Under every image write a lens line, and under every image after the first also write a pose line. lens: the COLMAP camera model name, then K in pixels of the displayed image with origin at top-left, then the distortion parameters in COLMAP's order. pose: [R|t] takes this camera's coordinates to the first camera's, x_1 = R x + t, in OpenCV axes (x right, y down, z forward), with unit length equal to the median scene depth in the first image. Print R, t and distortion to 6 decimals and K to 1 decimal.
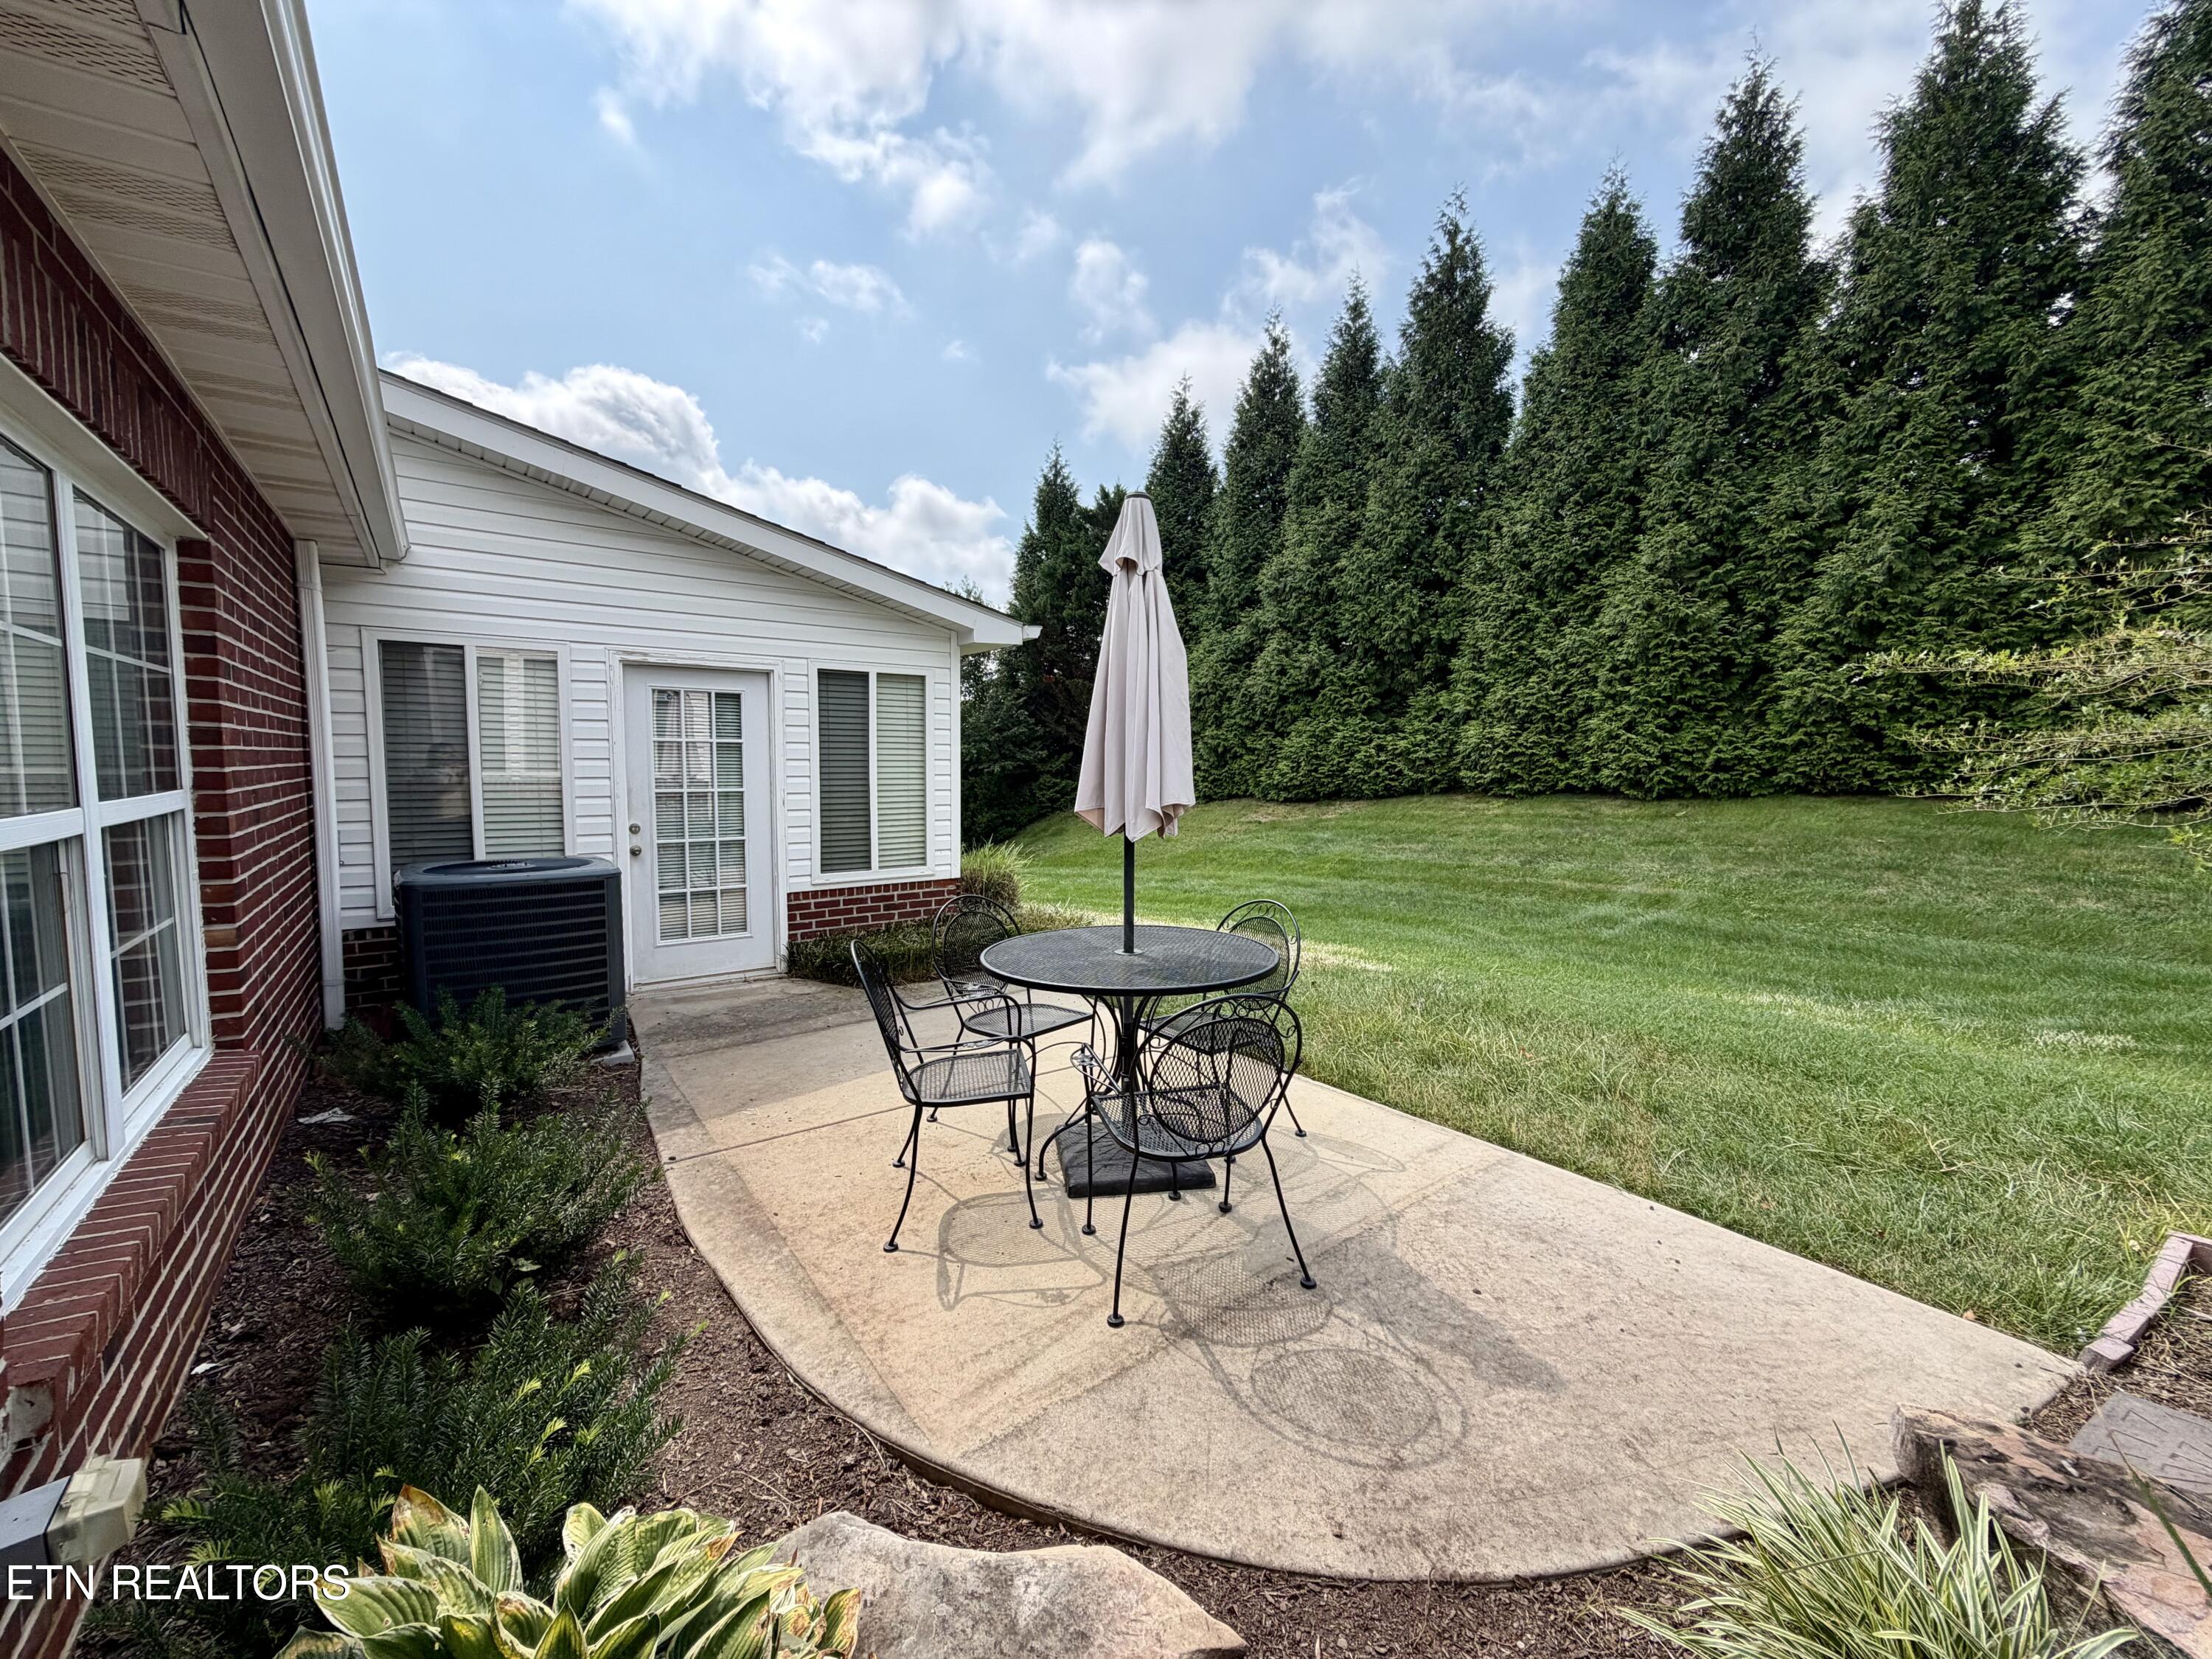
lens RADIAL K [[880.9, 0, 1098.7], [0, 880.9, 831.8], [0, 0, 1]] dist [-0.001912, 0.000461]
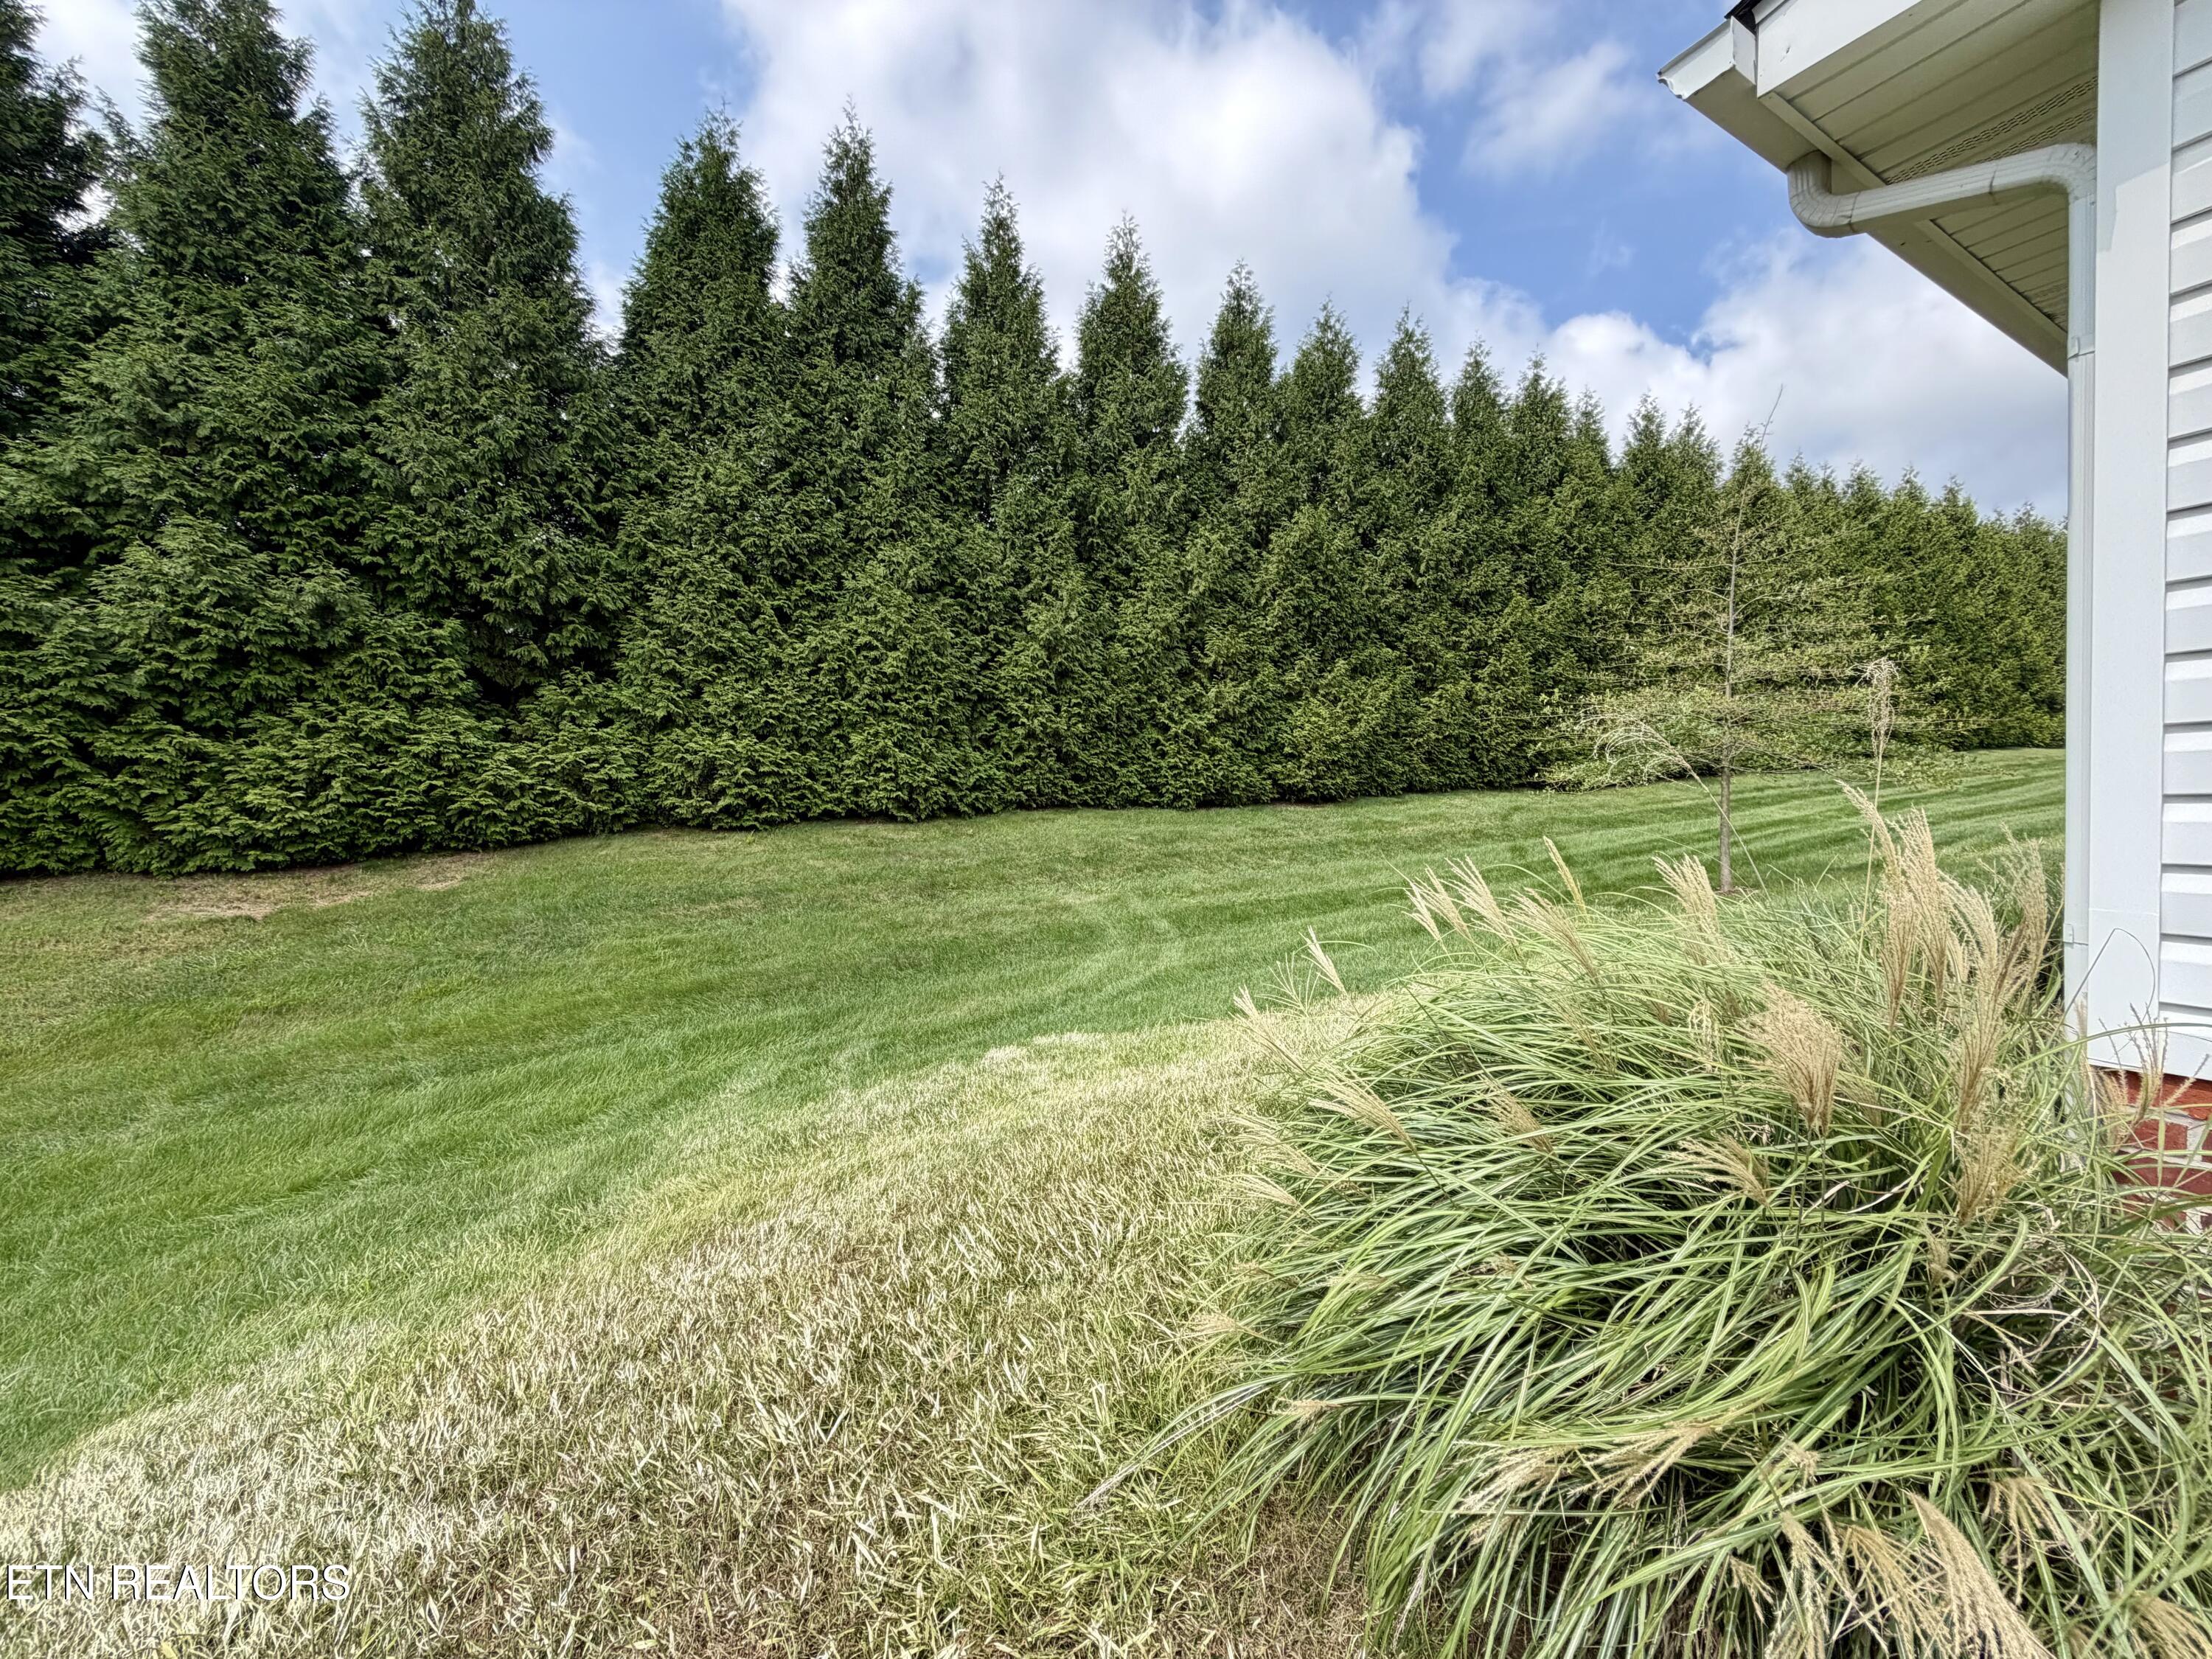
lens RADIAL K [[880.9, 0, 1104.2], [0, 880.9, 826.2], [0, 0, 1]] dist [-0.001912, 0.000461]
pose [[0.102463, -0.034950, 0.994123, -0.854487], [0.100809, 0.994602, 0.024577, -0.091629], [-0.989616, 0.097698, 0.105433, 1.877841]]
